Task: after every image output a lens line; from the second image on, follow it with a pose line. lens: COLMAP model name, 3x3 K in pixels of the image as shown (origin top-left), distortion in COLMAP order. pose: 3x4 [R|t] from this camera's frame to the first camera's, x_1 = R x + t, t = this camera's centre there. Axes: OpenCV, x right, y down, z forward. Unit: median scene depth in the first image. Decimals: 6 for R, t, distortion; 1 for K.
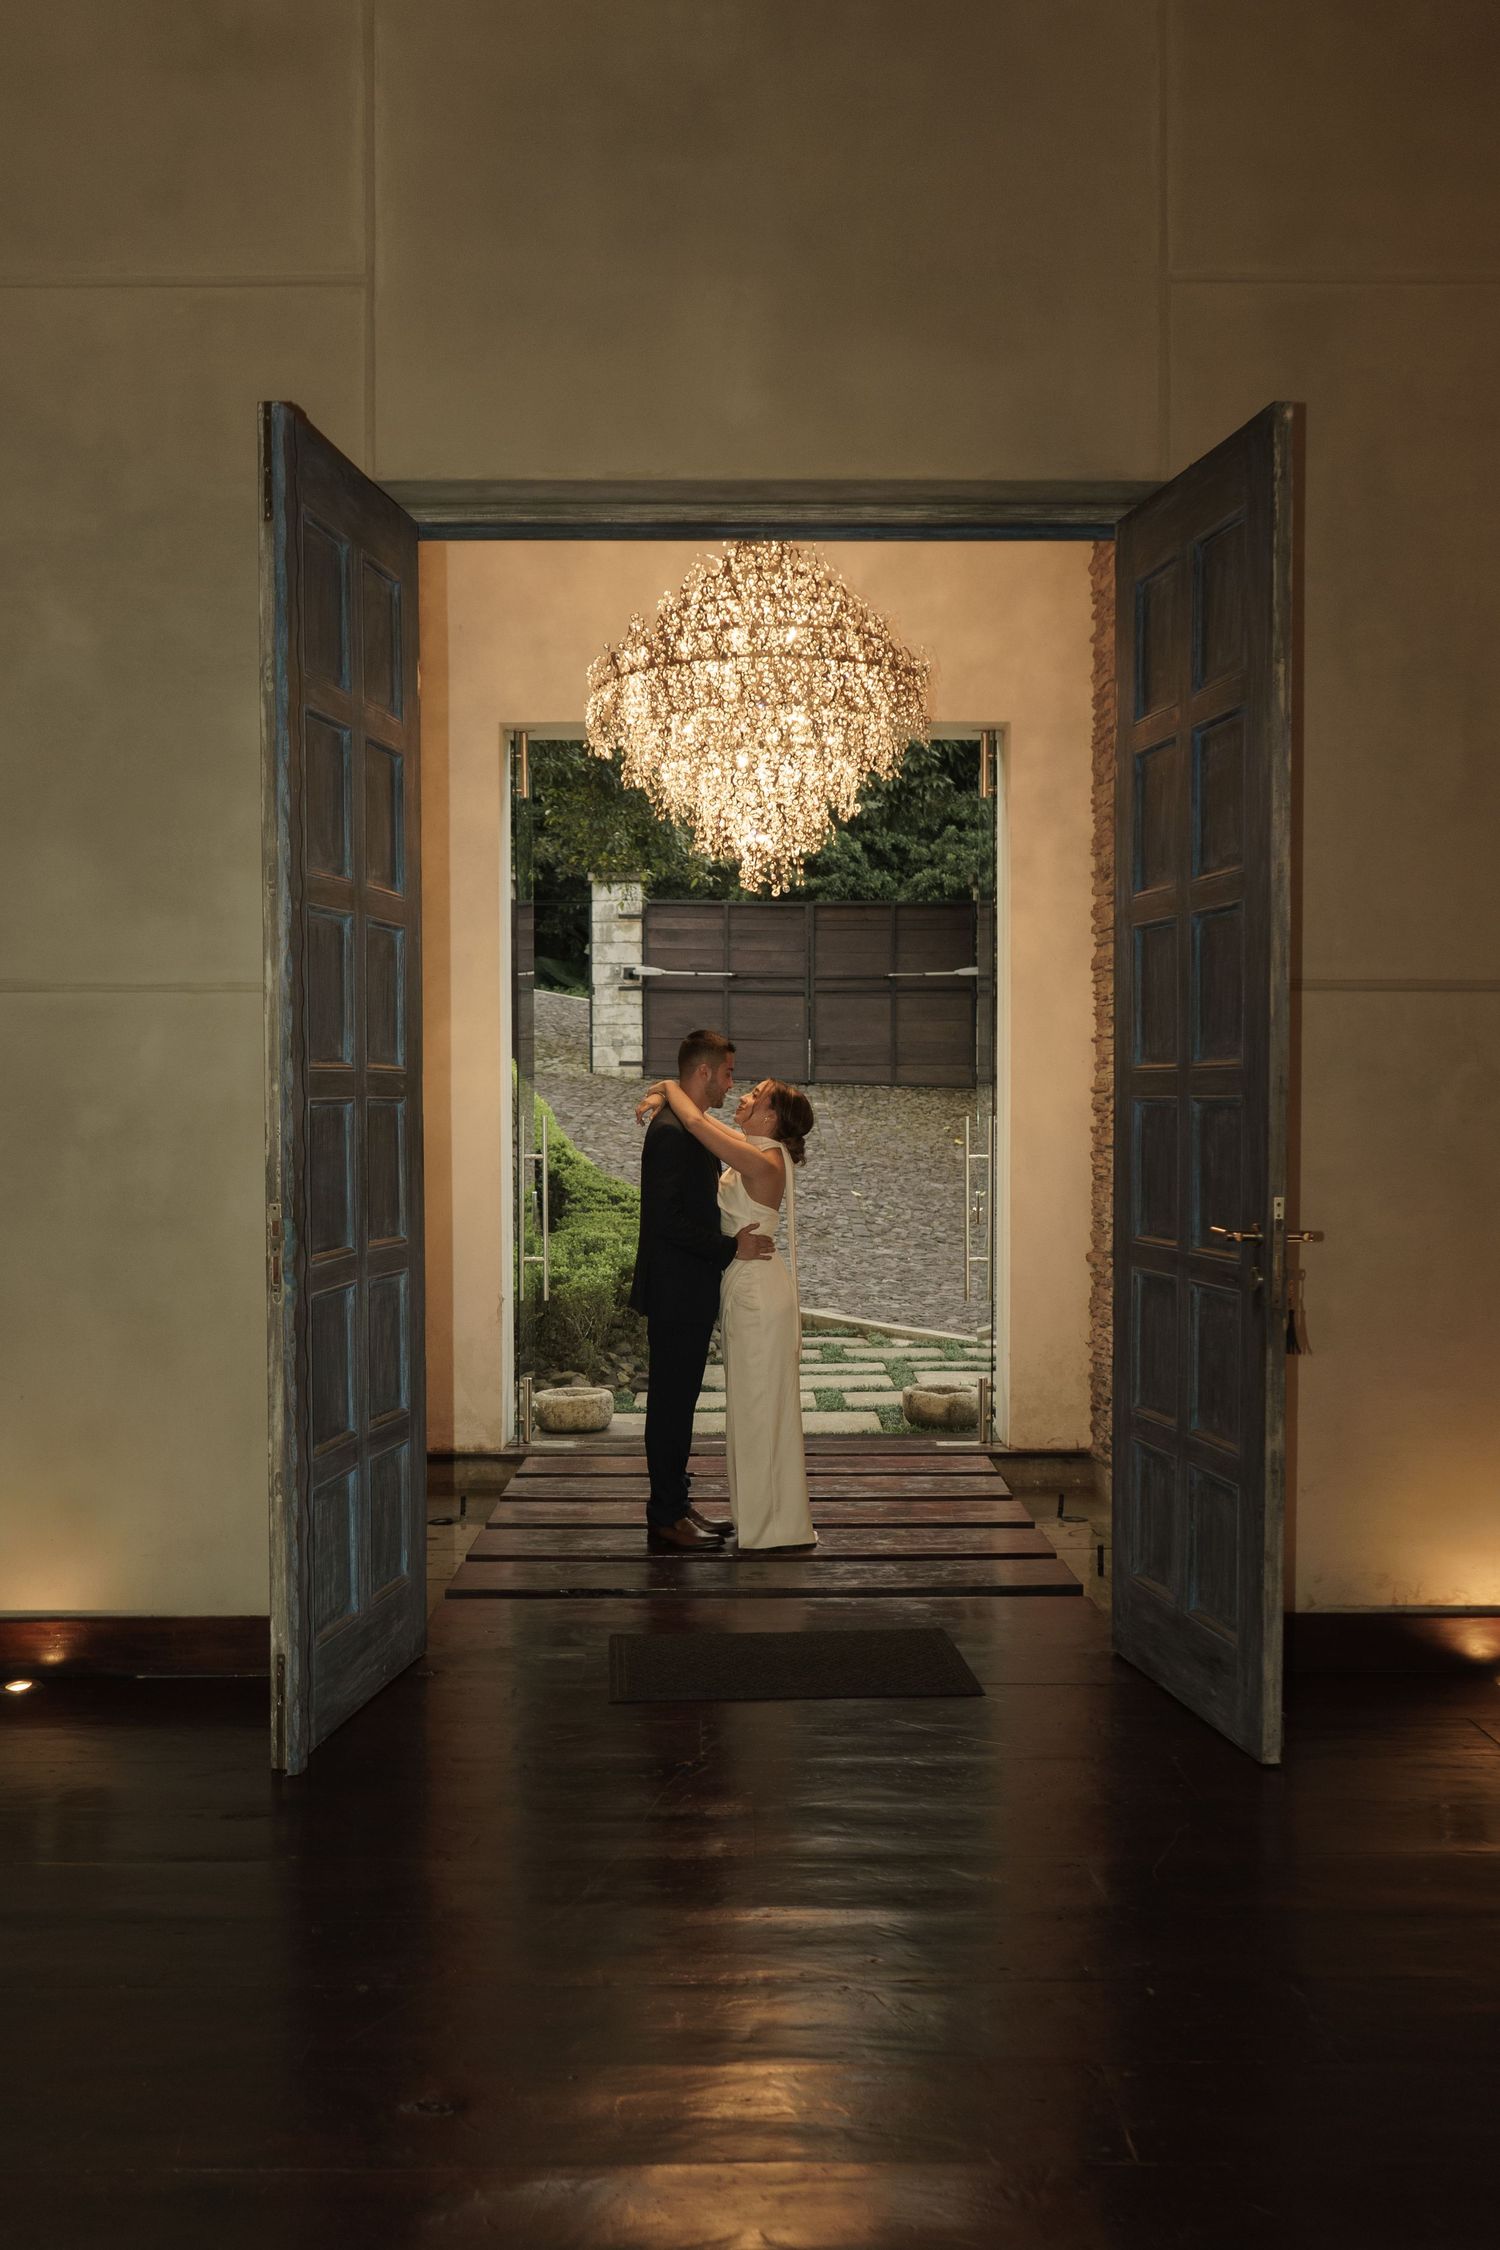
lens RADIAL K [[3214.4, 0, 750.0], [0, 3214.4, 1125.0], [0, 0, 1]] dist [0.000445, 0.023568]
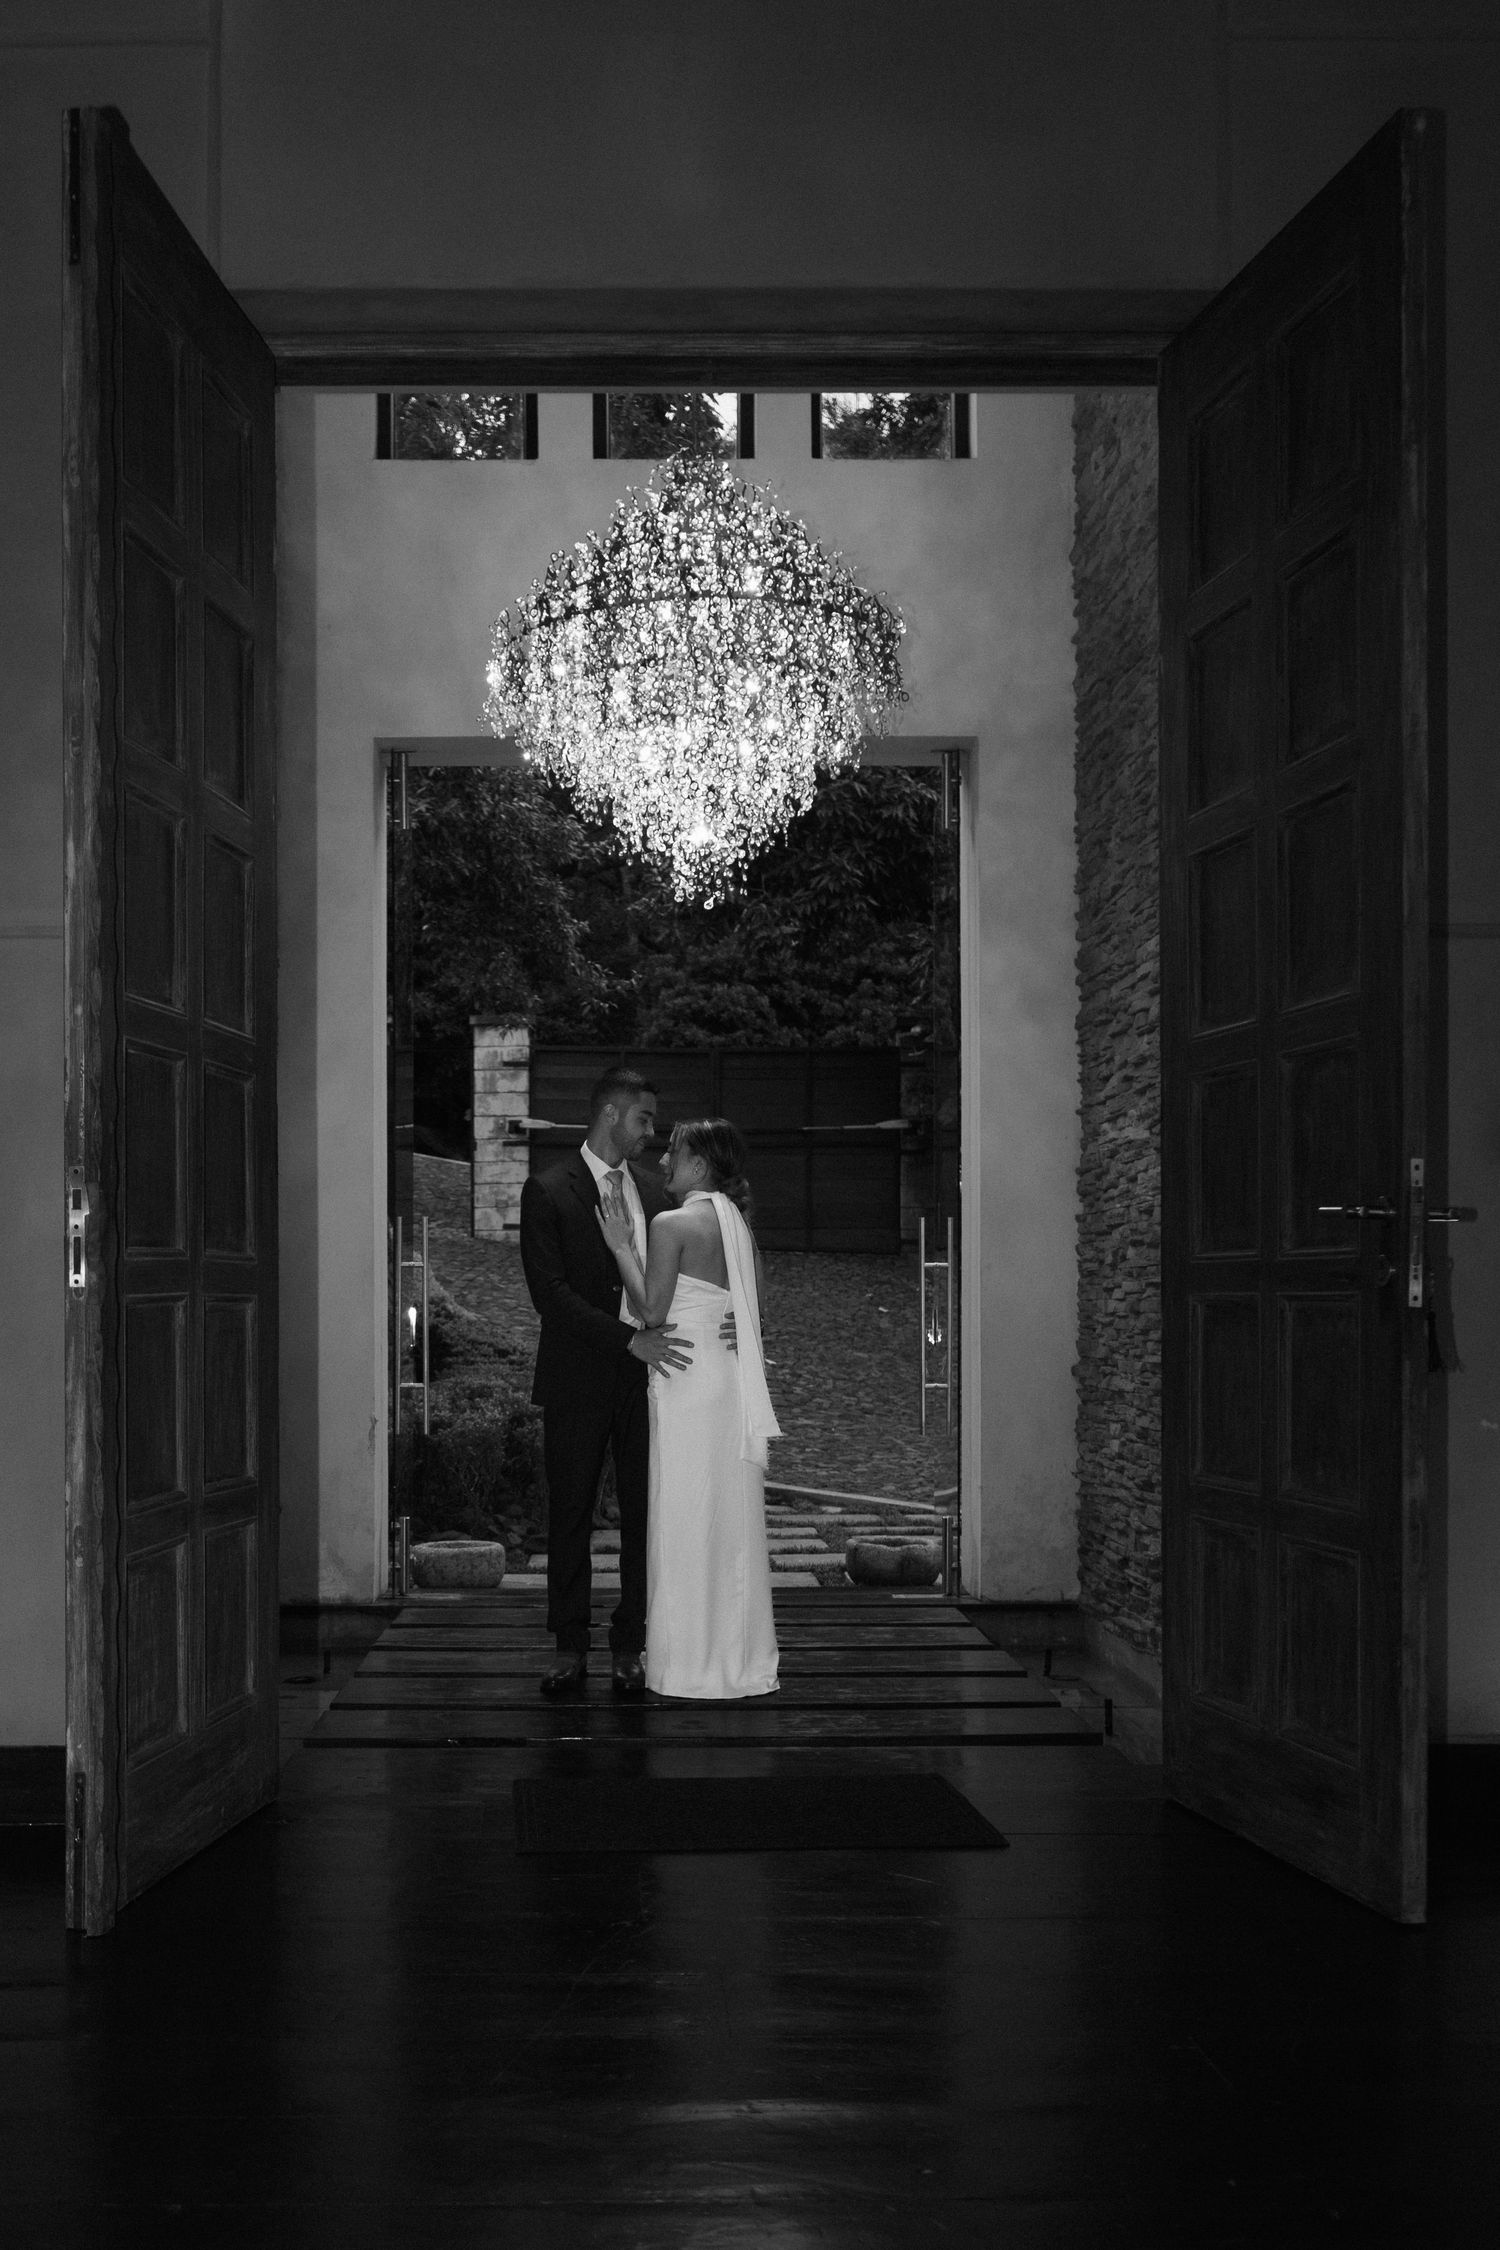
lens RADIAL K [[3534.0, 0, 622.0], [0, 3534.0, 1125.9], [0, 0, 1]] dist [0.003456, 0.018029]
pose [[0.999977, 0.000158, -0.006748, -0.012372], [-0.000503, 0.998691, -0.051151, 0.047310], [0.006731, 0.051153, 0.998668, 0.146026]]
